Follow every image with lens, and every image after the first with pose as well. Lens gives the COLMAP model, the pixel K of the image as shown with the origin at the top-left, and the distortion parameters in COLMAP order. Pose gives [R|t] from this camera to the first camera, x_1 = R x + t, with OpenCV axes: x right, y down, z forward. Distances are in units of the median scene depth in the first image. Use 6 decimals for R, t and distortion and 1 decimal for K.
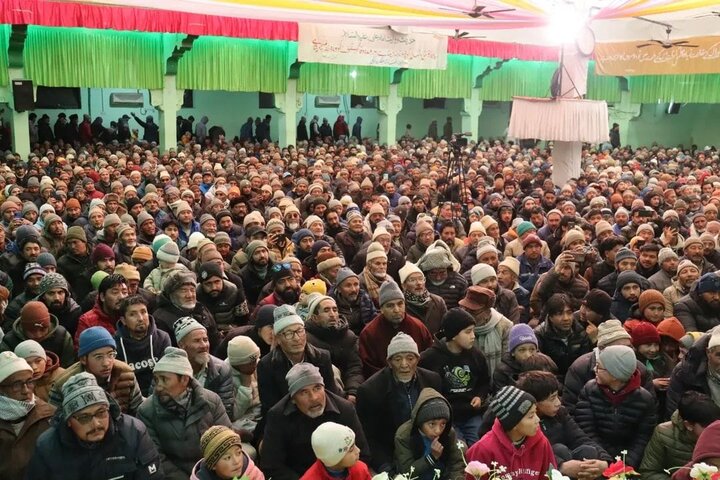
lens RADIAL K [[713.8, 0, 347.6], [0, 713.8, 239.9], [0, 0, 1]] dist [-0.113813, 0.177003]
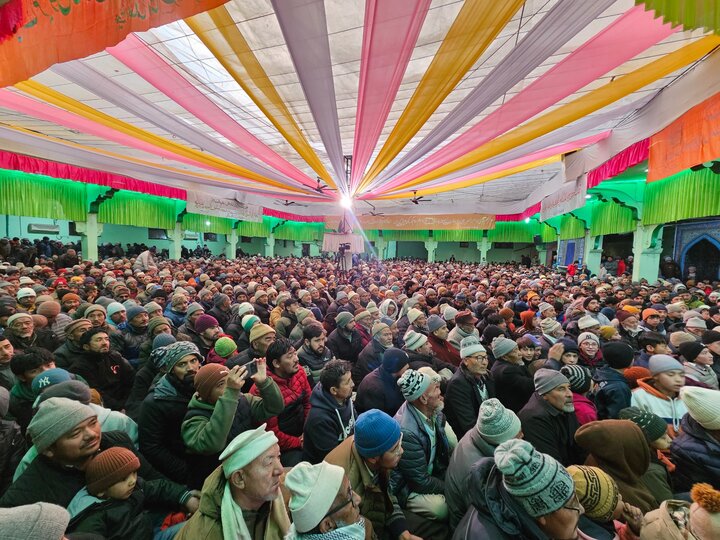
lens RADIAL K [[302.2, 0, 372.8], [0, 302.2, 270.3], [0, 0, 1]] dist [-0.000598, -0.000163]
pose [[0.833615, -0.027295, 0.551671, -0.100565], [0.086790, 0.992844, -0.082024, 0.000802], [-0.545484, 0.116256, 0.830019, 0.114793]]
